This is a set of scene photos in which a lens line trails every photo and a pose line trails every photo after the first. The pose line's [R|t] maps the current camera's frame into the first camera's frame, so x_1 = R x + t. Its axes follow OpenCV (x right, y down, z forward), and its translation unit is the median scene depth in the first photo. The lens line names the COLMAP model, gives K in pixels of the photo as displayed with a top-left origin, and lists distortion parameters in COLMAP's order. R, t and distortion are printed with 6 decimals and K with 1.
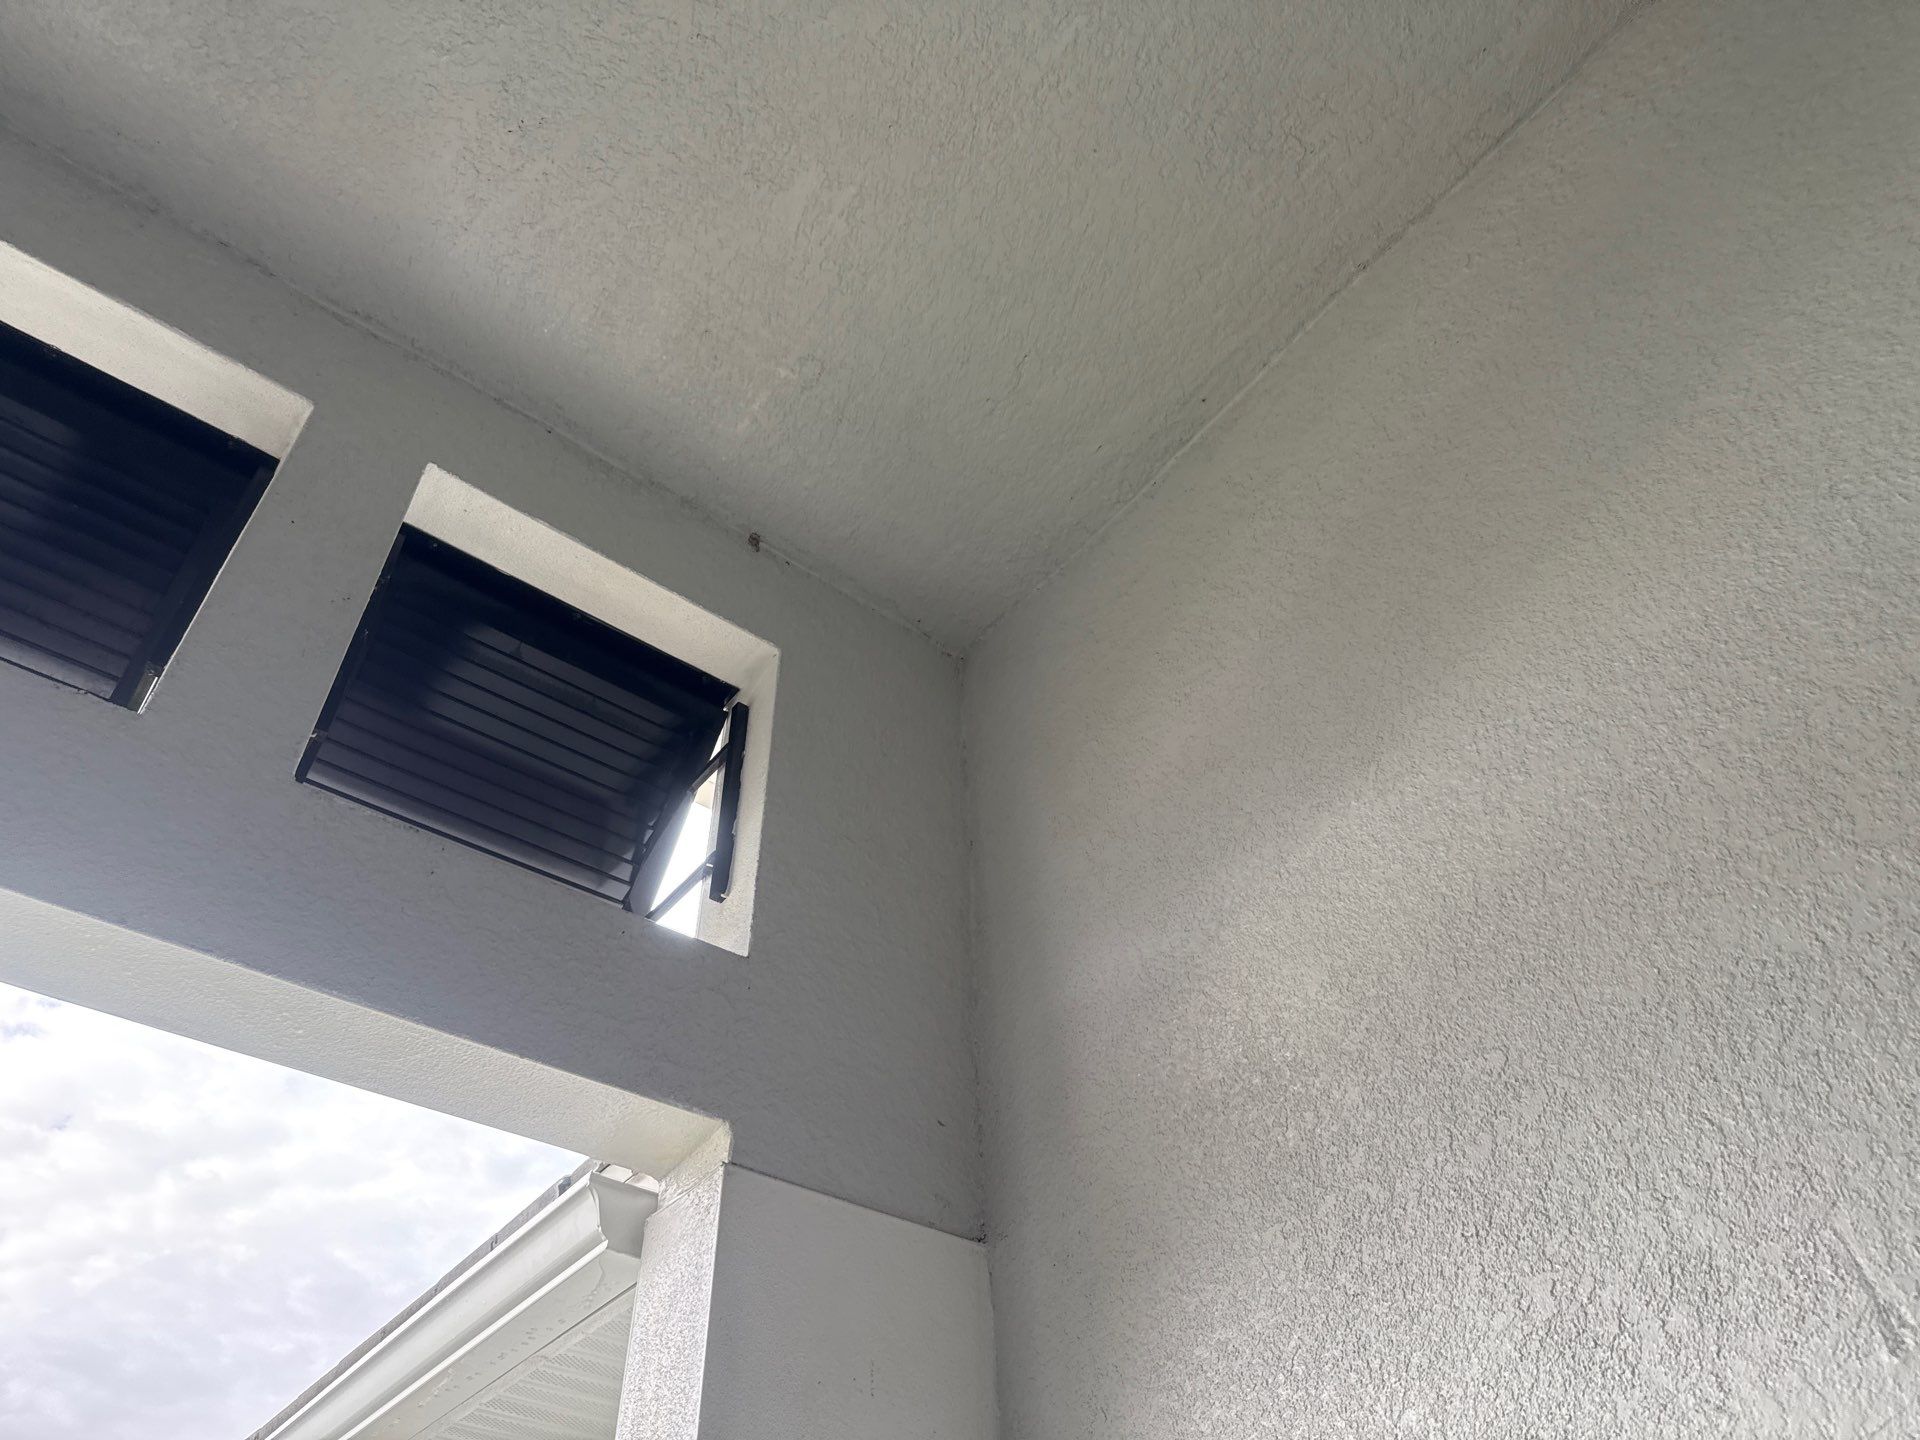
lens RADIAL K [[1356.3, 0, 975.6], [0, 1356.3, 718.6], [0, 0, 1]] dist [0.040427, -0.062798]
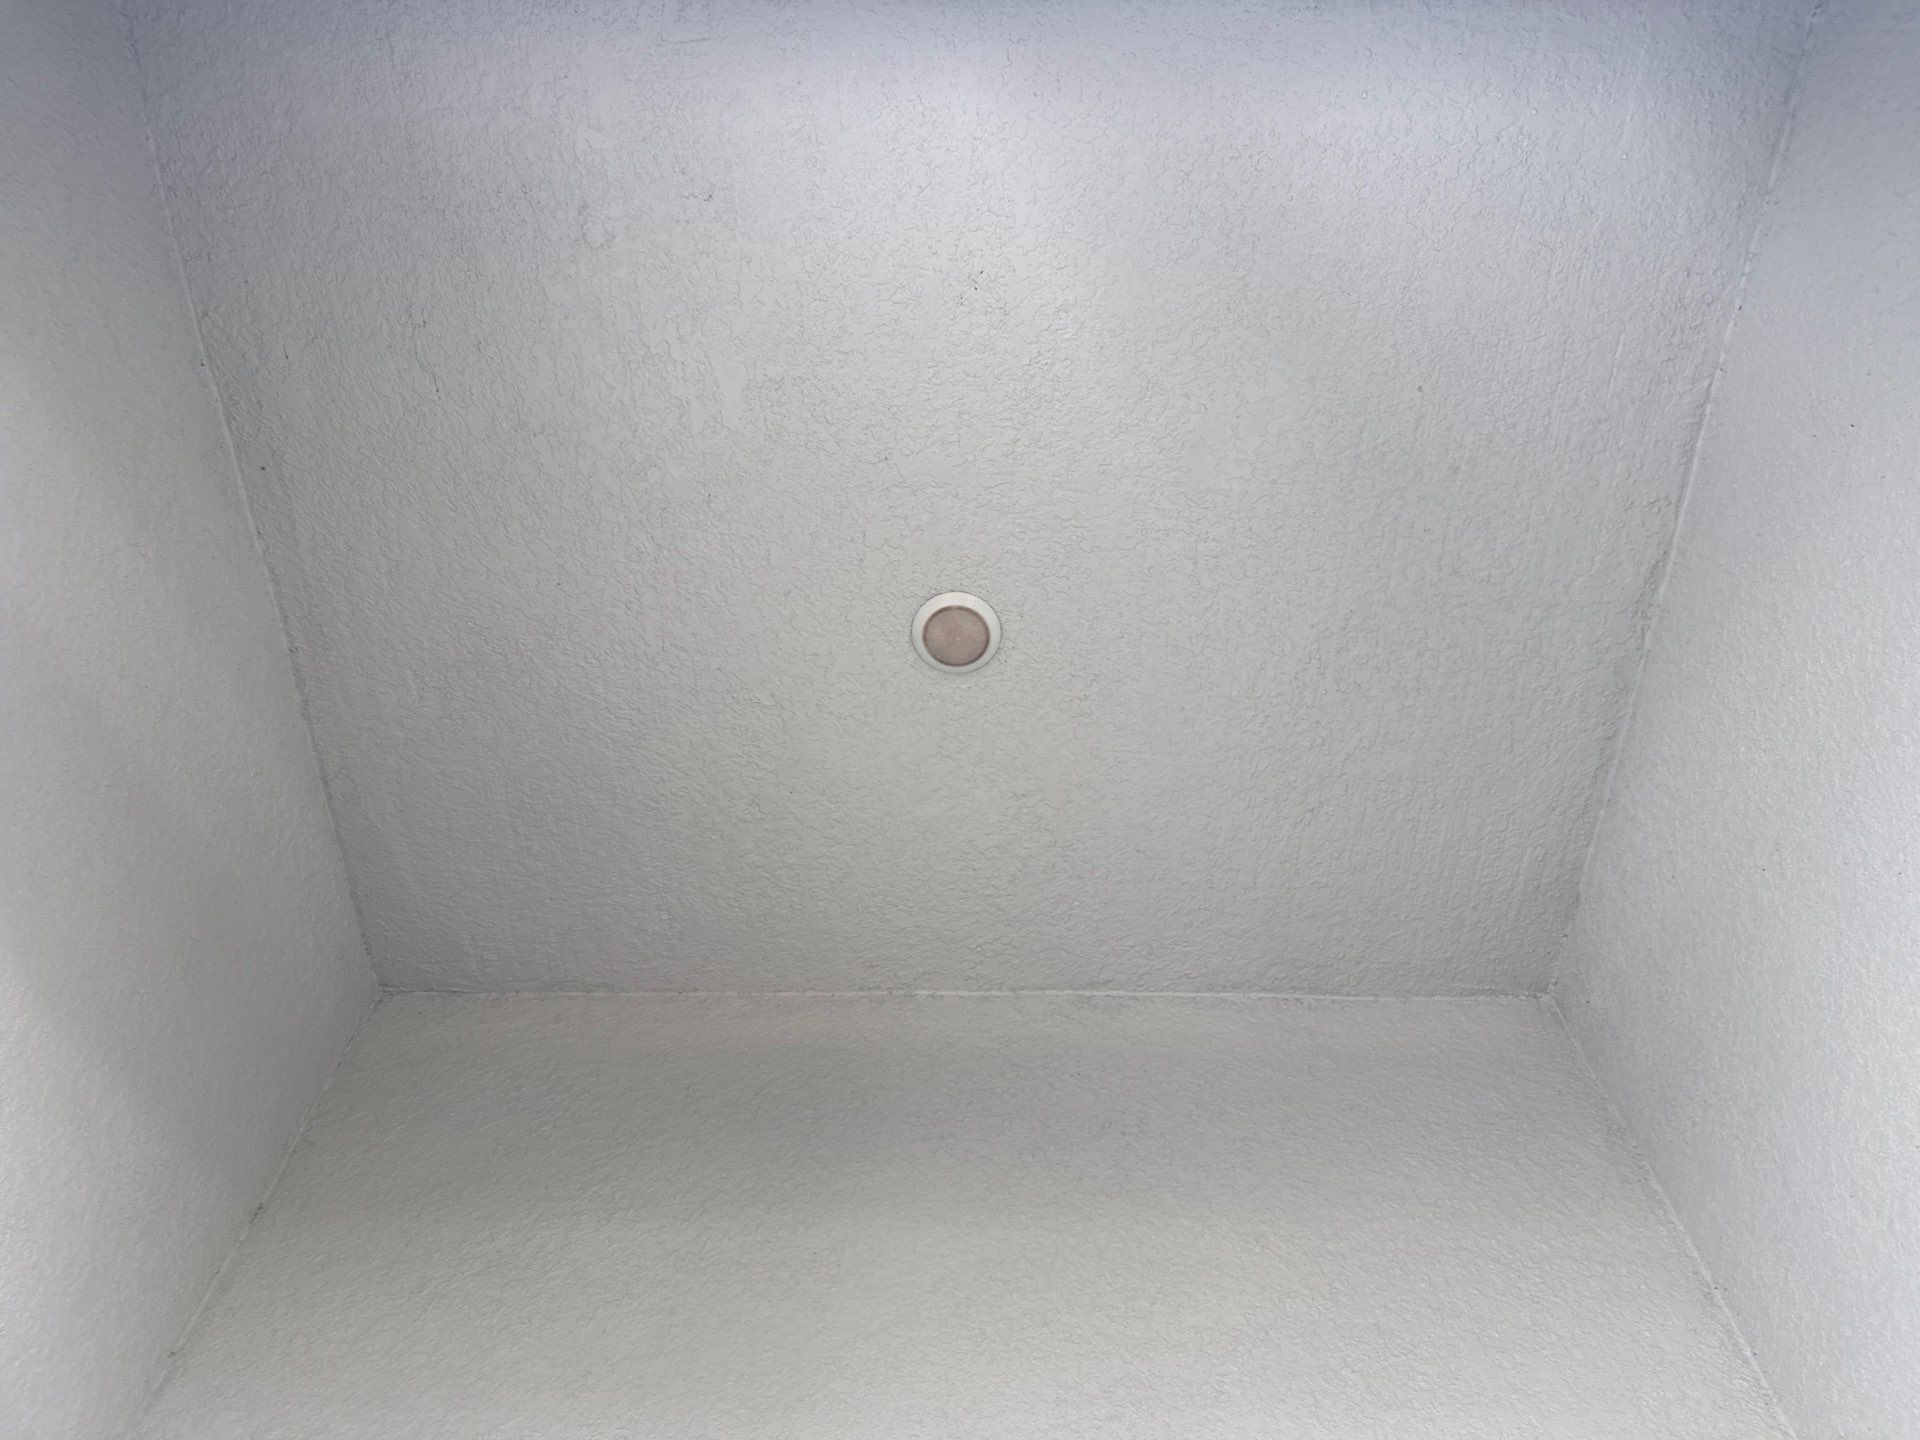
lens RADIAL K [[1361.1, 0, 950.3], [0, 1361.1, 707.2], [0, 0, 1]] dist [0.031625, -0.036681]
pose [[-0.781293, 0.557841, 0.279992, -0.397670], [-0.428659, -0.153489, -0.890333, 0.399519], [-0.453688, -0.815632, 0.359043, 0.360652]]
